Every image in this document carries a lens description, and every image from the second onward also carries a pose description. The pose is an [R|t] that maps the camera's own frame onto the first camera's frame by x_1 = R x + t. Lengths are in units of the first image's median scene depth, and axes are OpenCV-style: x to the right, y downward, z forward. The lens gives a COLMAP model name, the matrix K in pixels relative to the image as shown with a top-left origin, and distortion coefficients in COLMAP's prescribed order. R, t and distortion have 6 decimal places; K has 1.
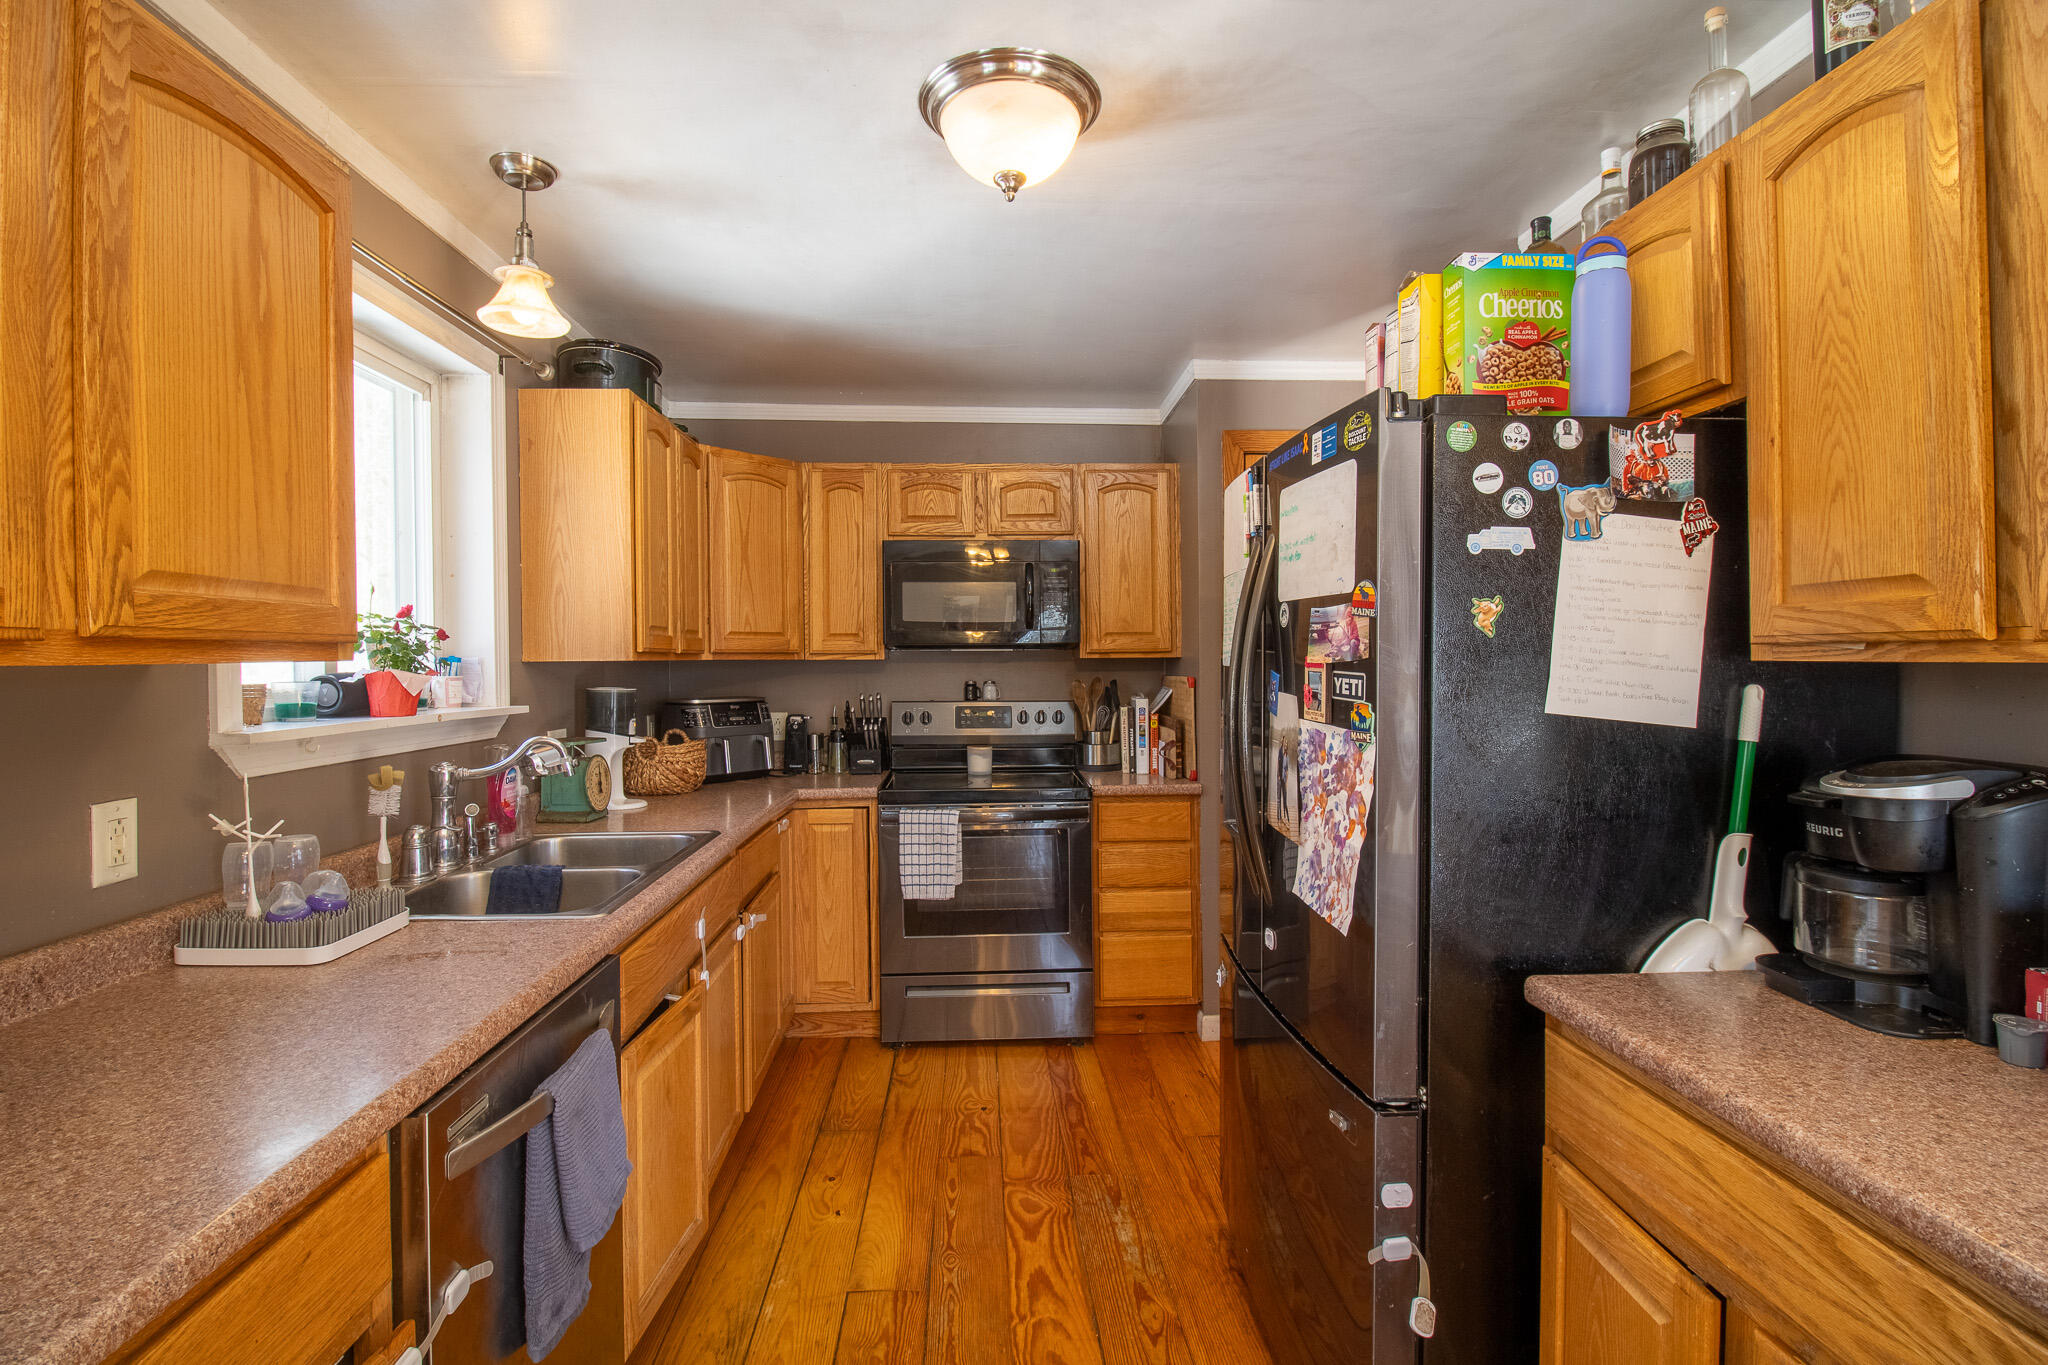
lens RADIAL K [[952.7, 0, 1013.9], [0, 952.7, 669.8], [0, 0, 1]] dist [0.002208, -0.013607]
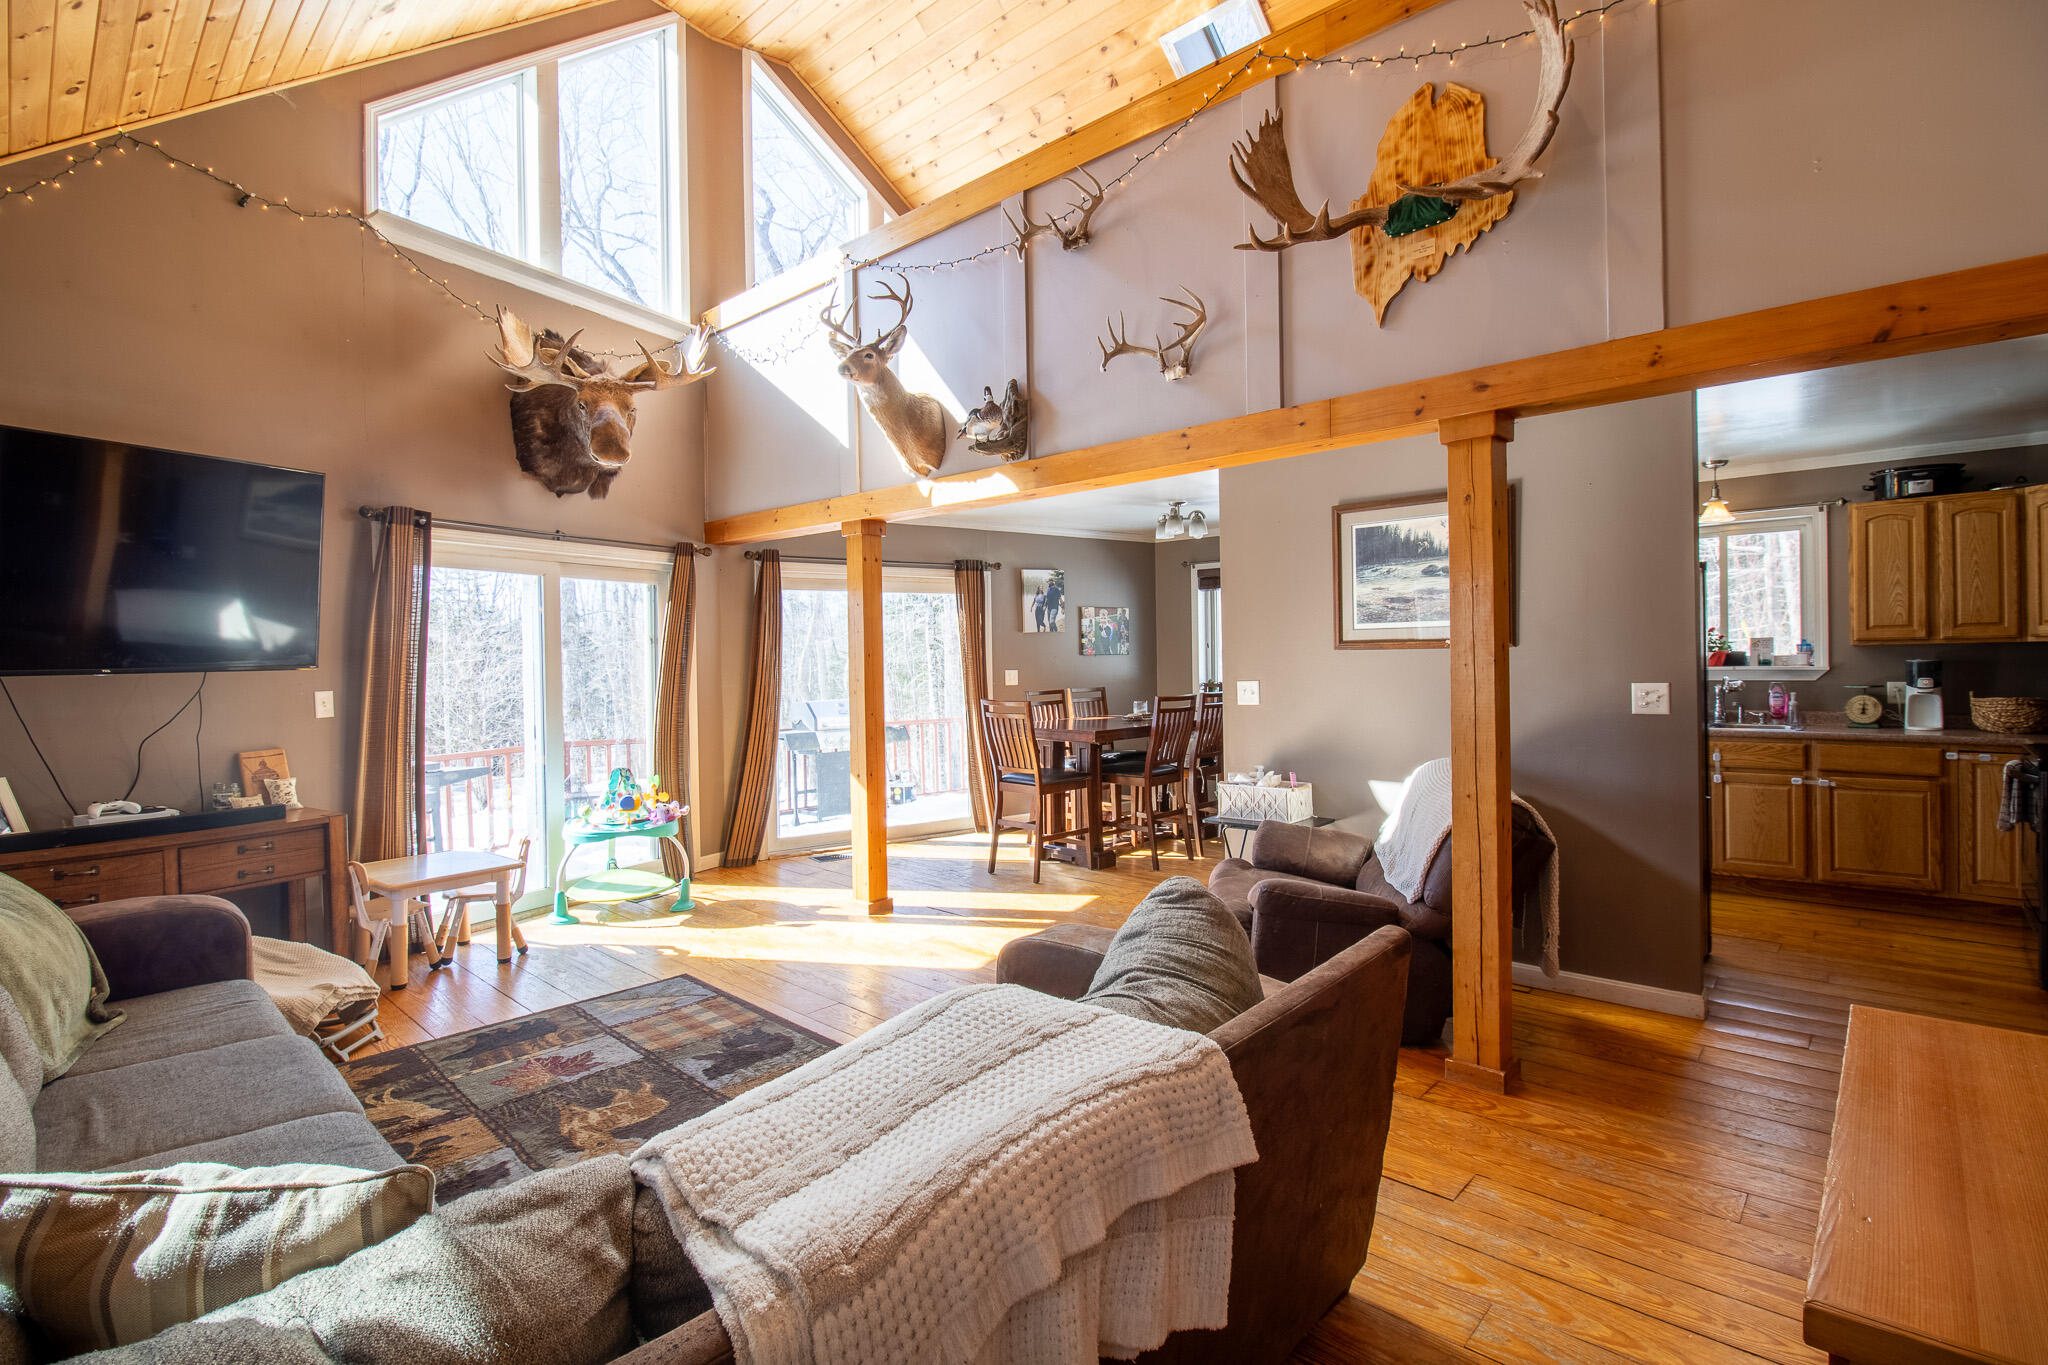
lens RADIAL K [[952.7, 0, 1013.9], [0, 952.7, 669.8], [0, 0, 1]] dist [0.002208, -0.013607]
pose [[-0.715269, 0.029231, -0.698237, 2.765553], [0.018107, 0.999565, 0.023297, -0.045006], [0.698614, 0.004021, -0.715487, 1.539069]]
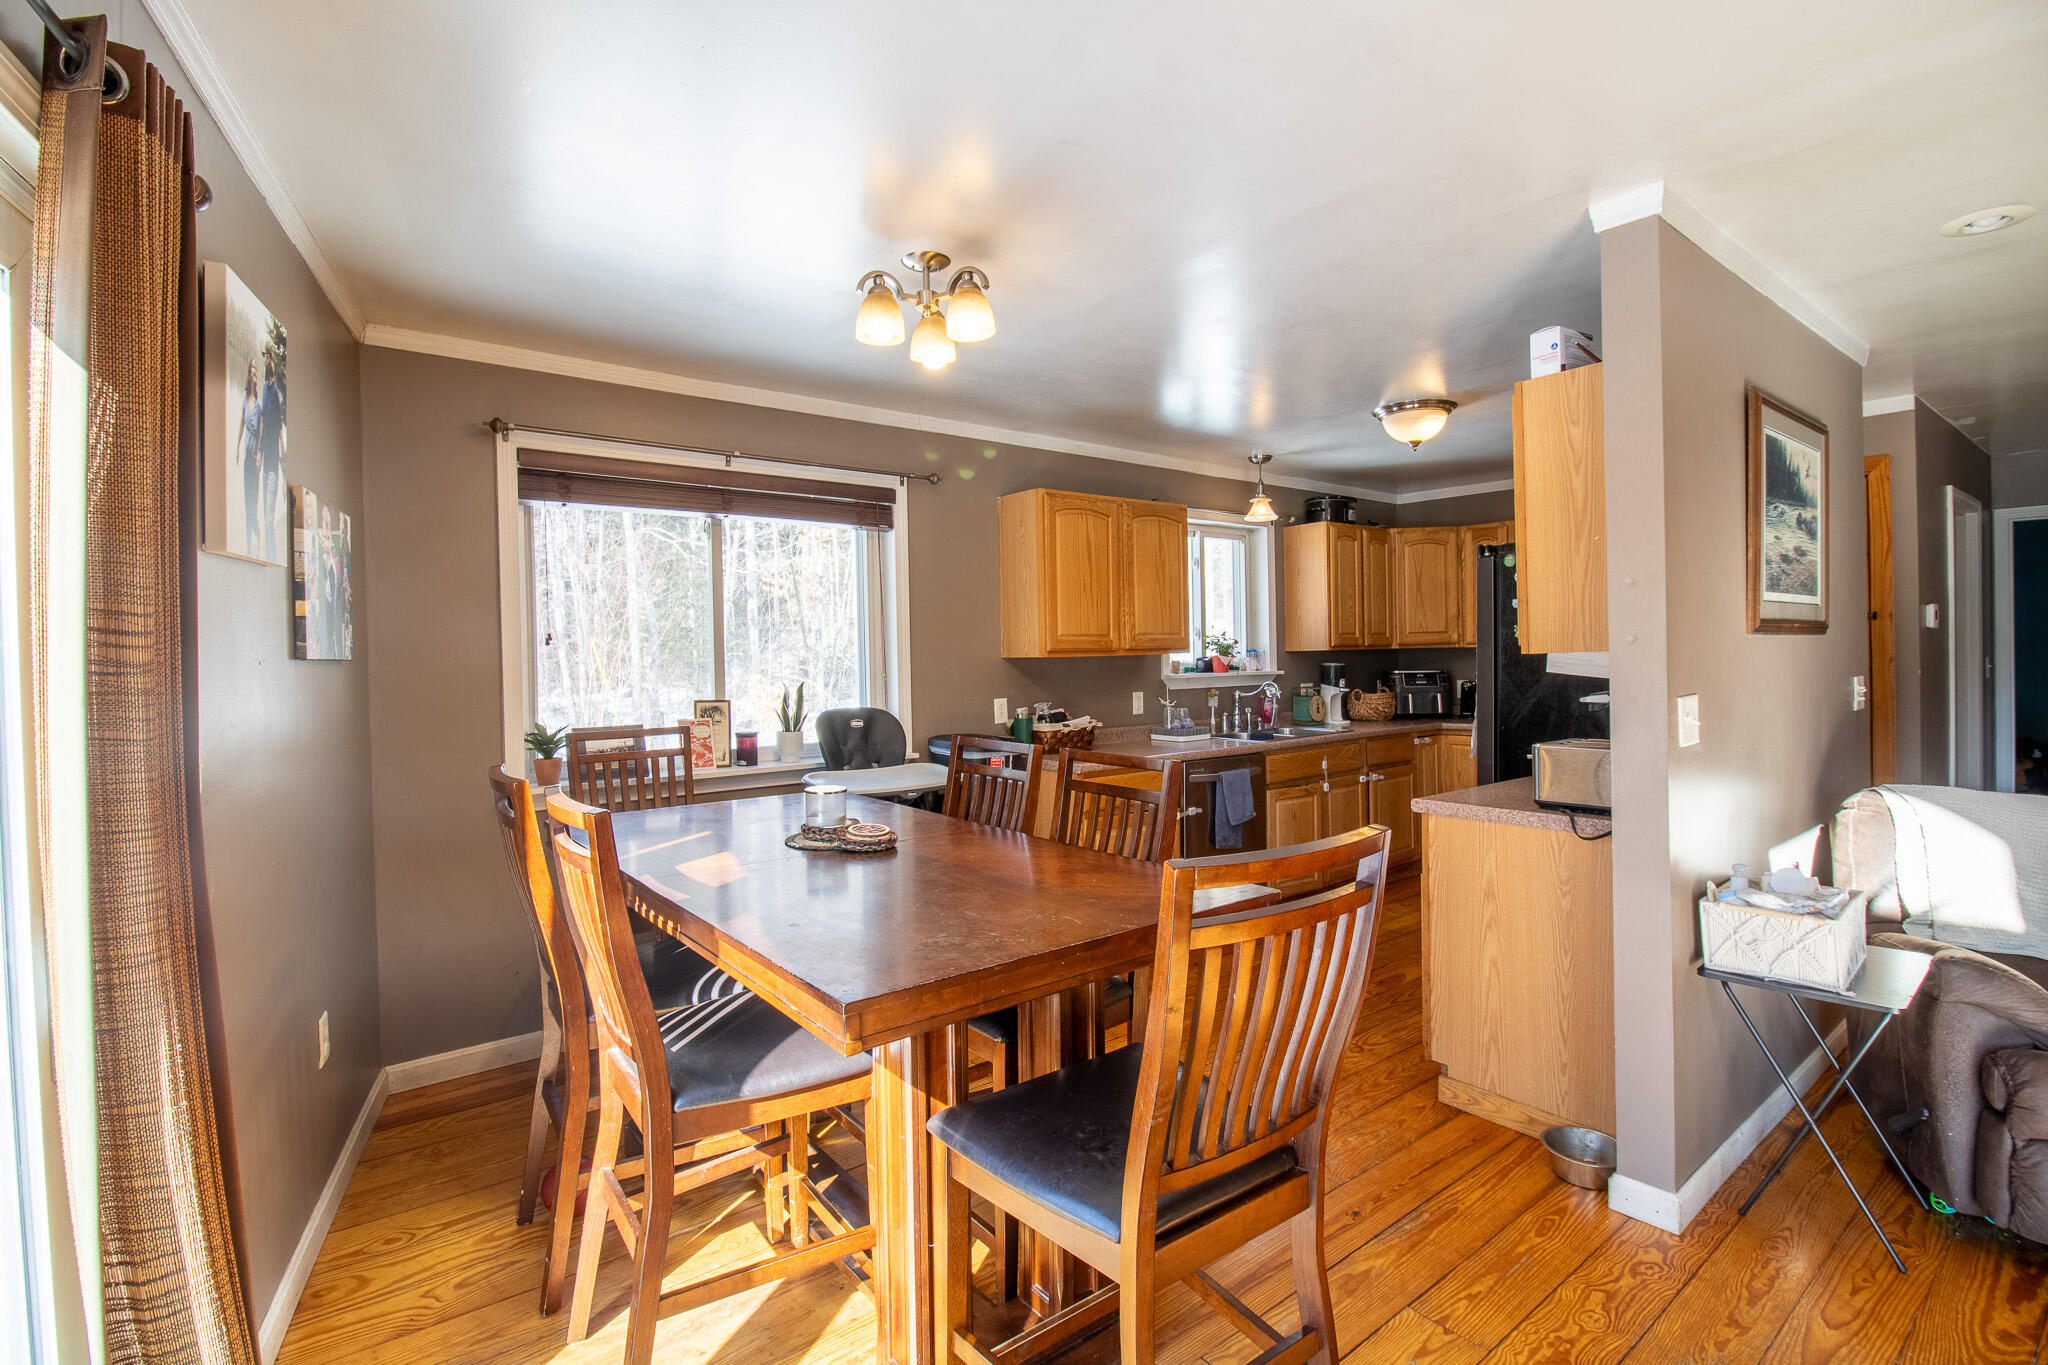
lens RADIAL K [[952.7, 0, 1013.9], [0, 952.7, 669.8], [0, 0, 1]] dist [0.002208, -0.013607]
pose [[0.577227, 0.008169, -0.816543, 1.191399], [0.007943, 0.999846, 0.015618, -0.006375], [0.816545, -0.015501, 0.577074, -1.018238]]
